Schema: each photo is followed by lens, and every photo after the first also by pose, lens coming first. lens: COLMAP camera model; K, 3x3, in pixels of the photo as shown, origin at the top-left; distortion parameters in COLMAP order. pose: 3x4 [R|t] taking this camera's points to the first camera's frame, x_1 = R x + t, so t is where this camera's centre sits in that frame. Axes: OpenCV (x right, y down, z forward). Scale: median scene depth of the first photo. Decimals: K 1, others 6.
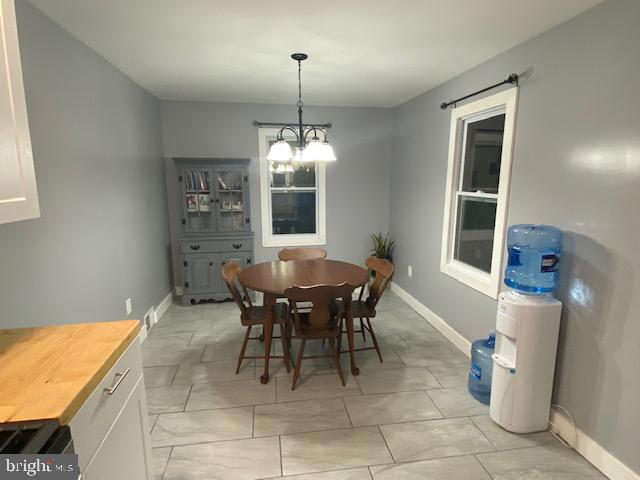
lens RADIAL K [[352.9, 0, 316.5], [0, 352.9, 240.5], [0, 0, 1]] dist [0.021019, -0.021447]
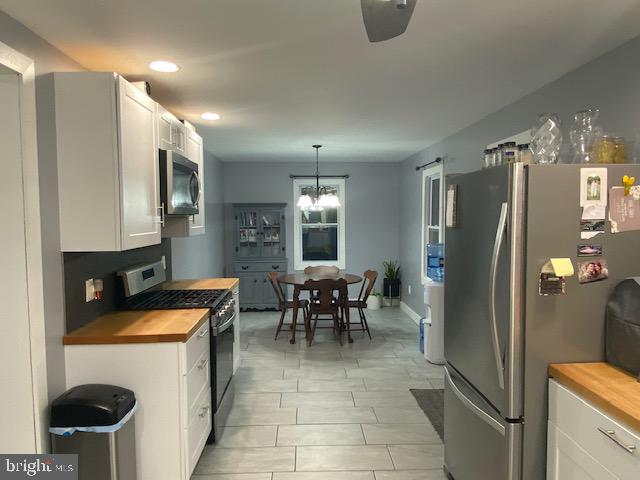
lens RADIAL K [[464.7, 0, 316.9], [0, 464.7, 238.6], [0, 0, 1]] dist [0.005502, -0.000014]
pose [[0.993273, 0.000671, -0.115794, 0.174720], [-0.014975, 0.992330, -0.122705, 0.159090], [0.114824, 0.123614, 0.985665, -0.947401]]
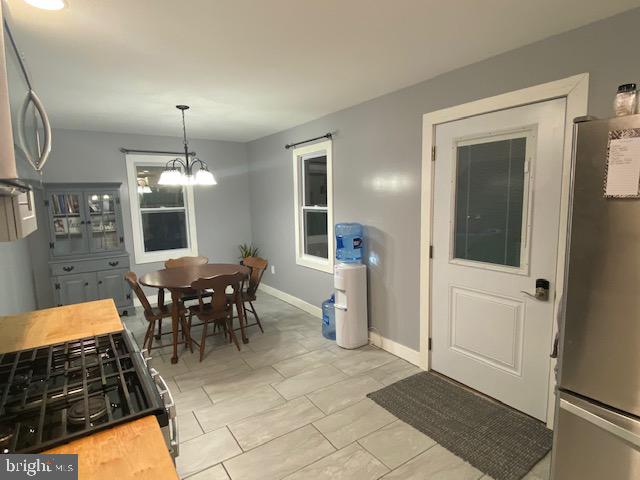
lens RADIAL K [[352.9, 0, 326.0], [0, 352.9, 241.1], [0, 0, 1]] dist [0.021019, -0.021447]
pose [[0.893696, -0.075161, 0.442333, -0.162613], [0.099586, 0.994507, -0.032218, 0.060367], [-0.437482, 0.072843, 0.896272, -0.318934]]
